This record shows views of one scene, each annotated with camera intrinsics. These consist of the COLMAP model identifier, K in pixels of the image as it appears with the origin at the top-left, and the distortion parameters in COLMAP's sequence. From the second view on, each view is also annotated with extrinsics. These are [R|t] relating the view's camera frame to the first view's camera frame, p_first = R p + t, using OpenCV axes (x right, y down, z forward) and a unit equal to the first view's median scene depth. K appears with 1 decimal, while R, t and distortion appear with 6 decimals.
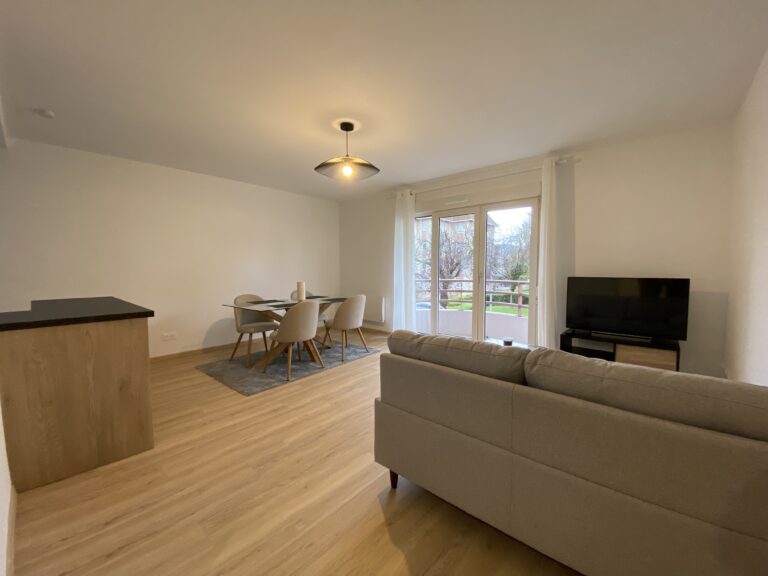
lens RADIAL K [[308.9, 0, 383.5], [0, 308.9, 286.5], [0, 0, 1]] dist [-0.003503, -0.007374]
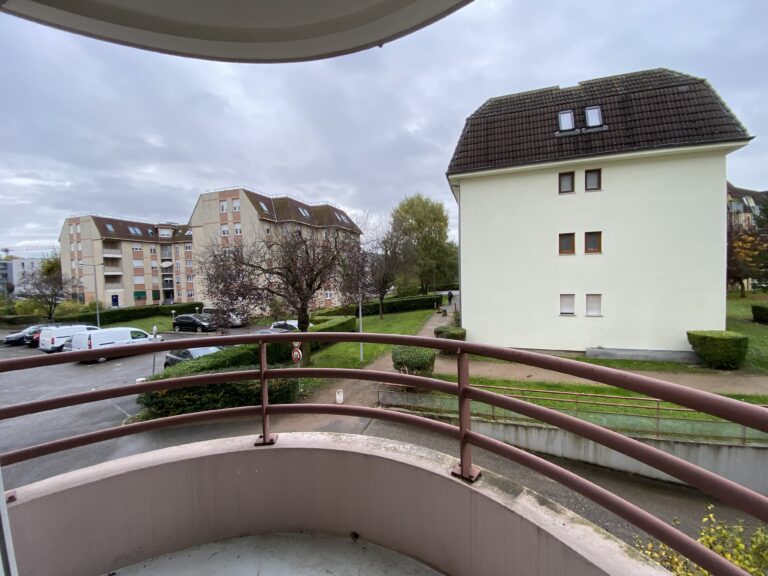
lens RADIAL K [[308.9, 0, 384.6], [0, 308.9, 288.9], [0, 0, 1]] dist [-0.003503, -0.007374]
pose [[0.913869, -0.055636, 0.402178, 0.072137], [0.065894, 0.997758, -0.011704, -0.011843], [-0.400625, 0.037197, 0.915487, 0.204674]]
